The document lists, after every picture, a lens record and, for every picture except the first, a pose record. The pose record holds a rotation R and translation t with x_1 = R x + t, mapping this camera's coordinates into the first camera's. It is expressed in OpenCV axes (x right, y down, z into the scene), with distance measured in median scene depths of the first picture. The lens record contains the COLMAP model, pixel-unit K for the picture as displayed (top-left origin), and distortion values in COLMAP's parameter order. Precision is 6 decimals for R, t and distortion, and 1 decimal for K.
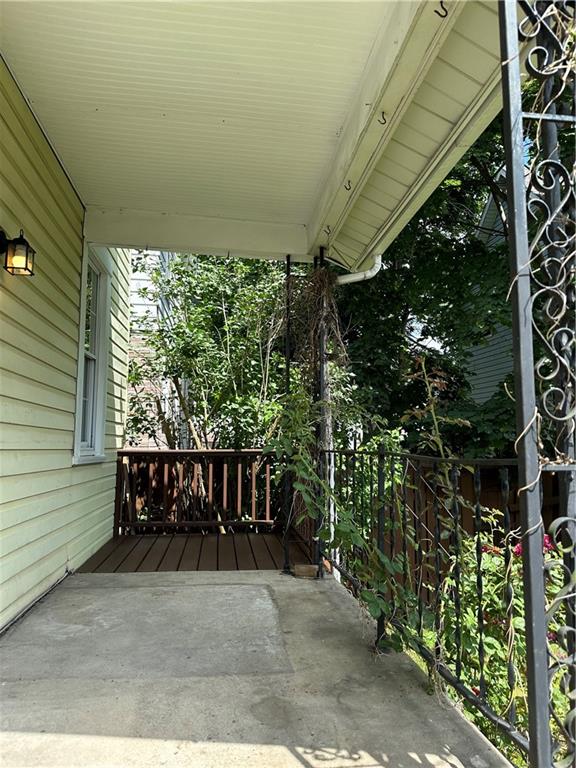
lens RADIAL K [[544.2, 0, 290.4], [0, 544.2, 381.0], [0, 0, 1]] dist [0.014420, -0.007379]
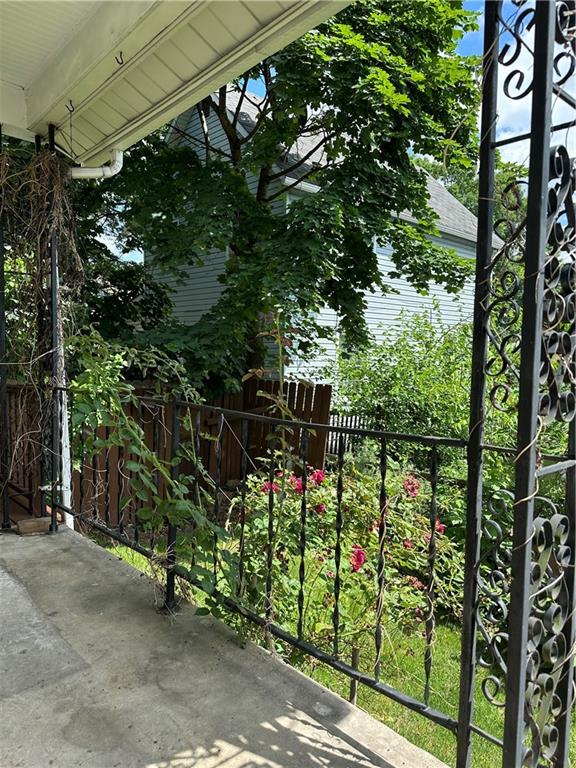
lens RADIAL K [[544.2, 0, 286.5], [0, 544.2, 389.4], [0, 0, 1]] dist [0.014420, -0.007379]
pose [[0.822866, -0.025069, 0.567682, -0.171219], [-0.081942, 0.983349, 0.162202, -0.043208], [-0.562296, -0.179987, 0.807111, 0.174296]]
